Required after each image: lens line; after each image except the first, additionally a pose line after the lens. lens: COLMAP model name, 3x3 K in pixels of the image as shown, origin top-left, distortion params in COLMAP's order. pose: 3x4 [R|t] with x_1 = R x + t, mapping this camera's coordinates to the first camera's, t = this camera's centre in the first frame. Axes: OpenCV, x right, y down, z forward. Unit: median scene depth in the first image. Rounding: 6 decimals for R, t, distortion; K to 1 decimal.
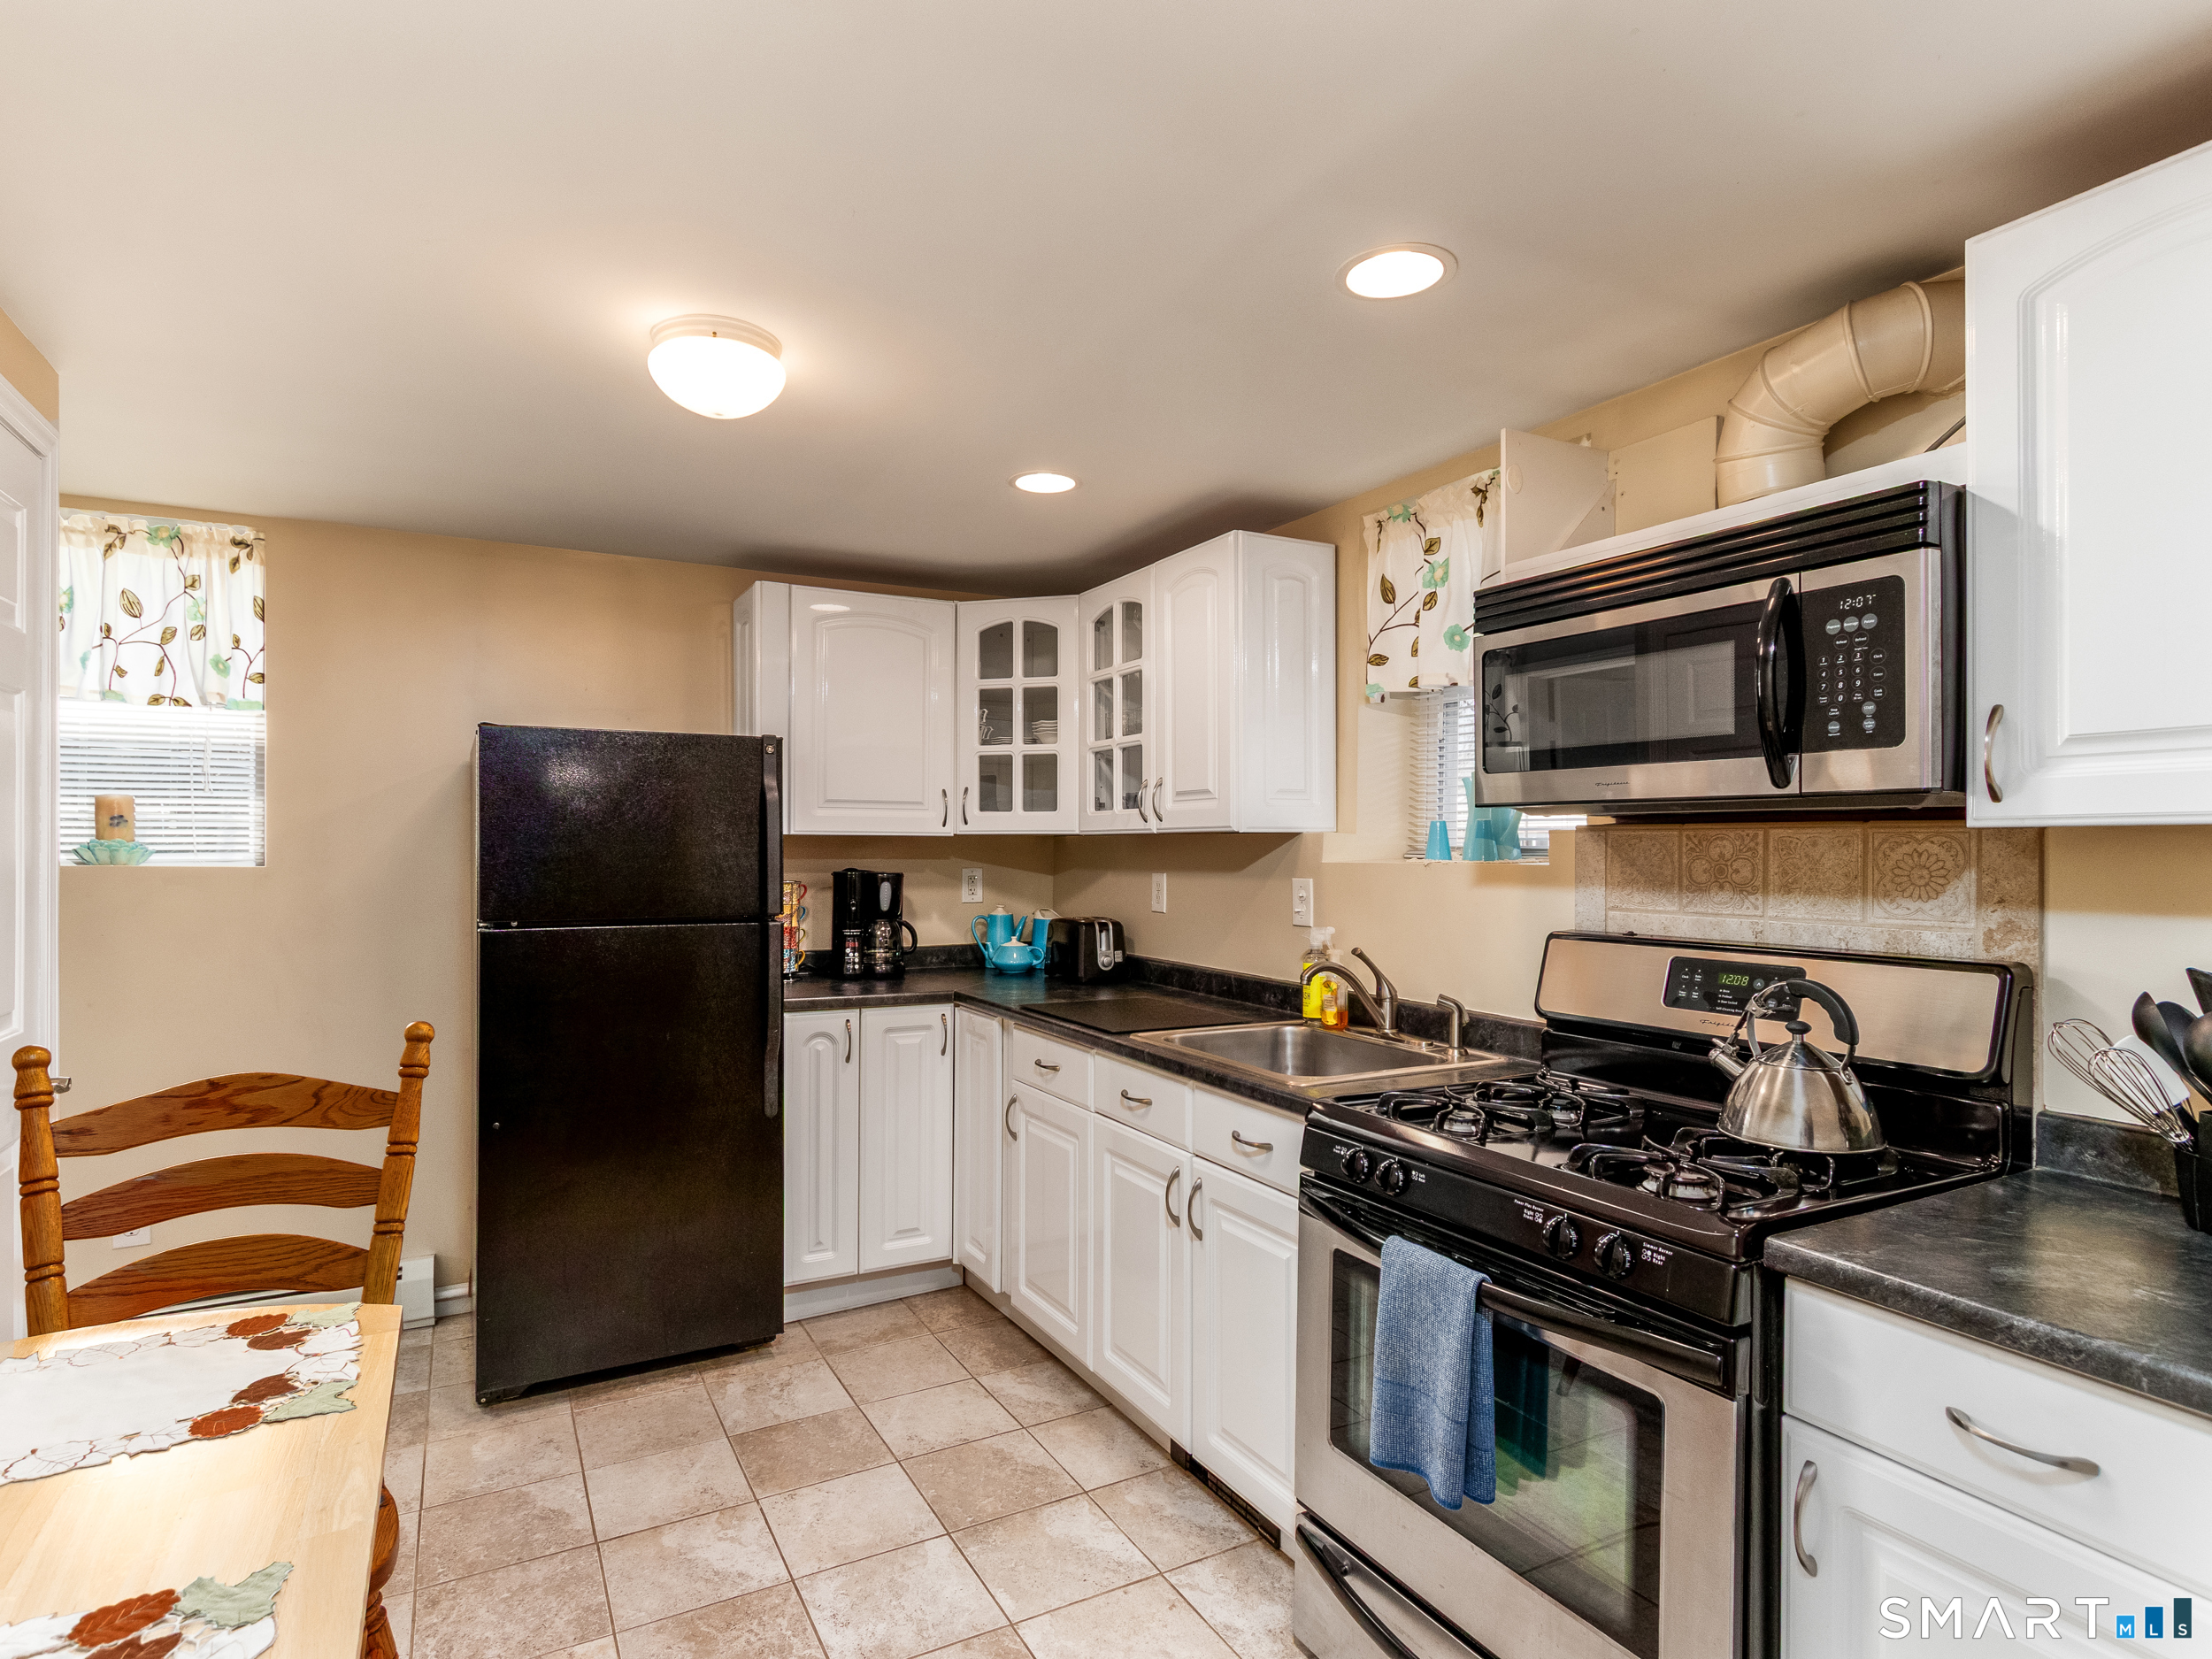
lens RADIAL K [[1160.3, 0, 1106.4], [0, 1160.3, 845.3], [0, 0, 1]] dist [0.007265, -0.000329]
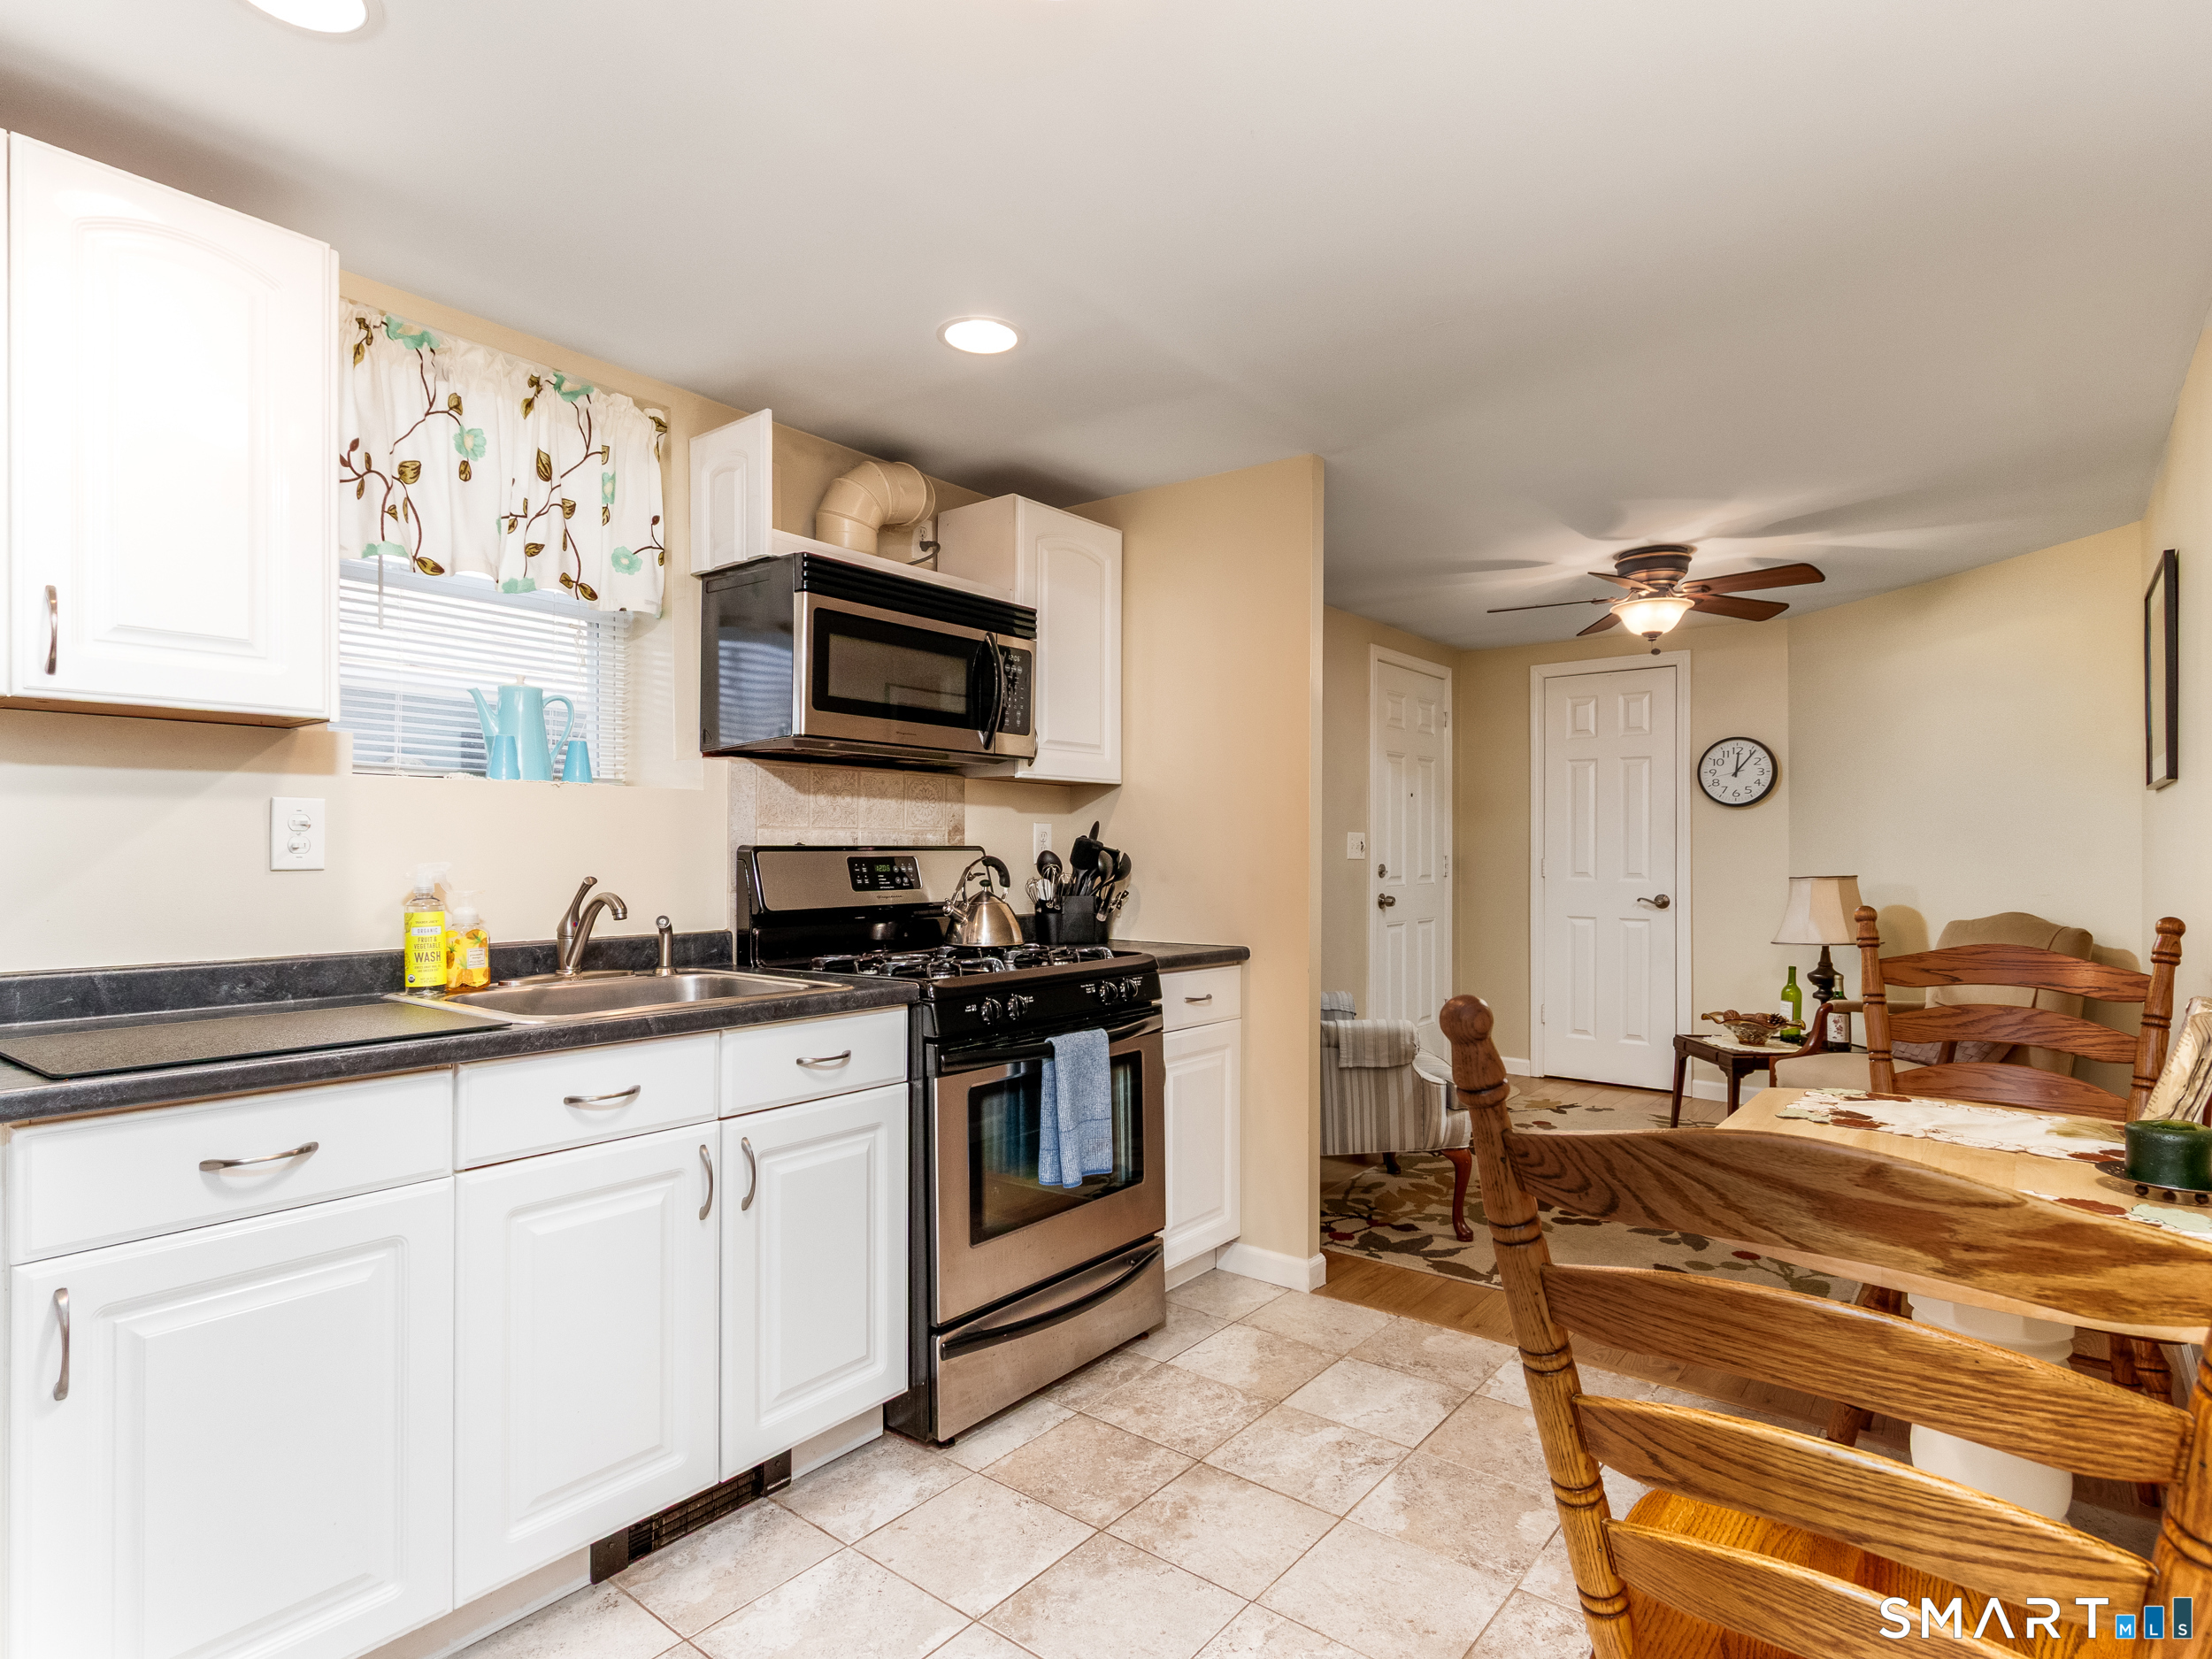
lens RADIAL K [[1160.3, 0, 1109.0], [0, 1160.3, 835.9], [0, 0, 1]] dist [0.007265, -0.000329]
pose [[-0.382371, 0.006165, 0.923988, -0.980579], [-0.008774, 0.999908, -0.010303, 0.085691], [-0.923967, -0.012047, -0.382282, 1.301139]]
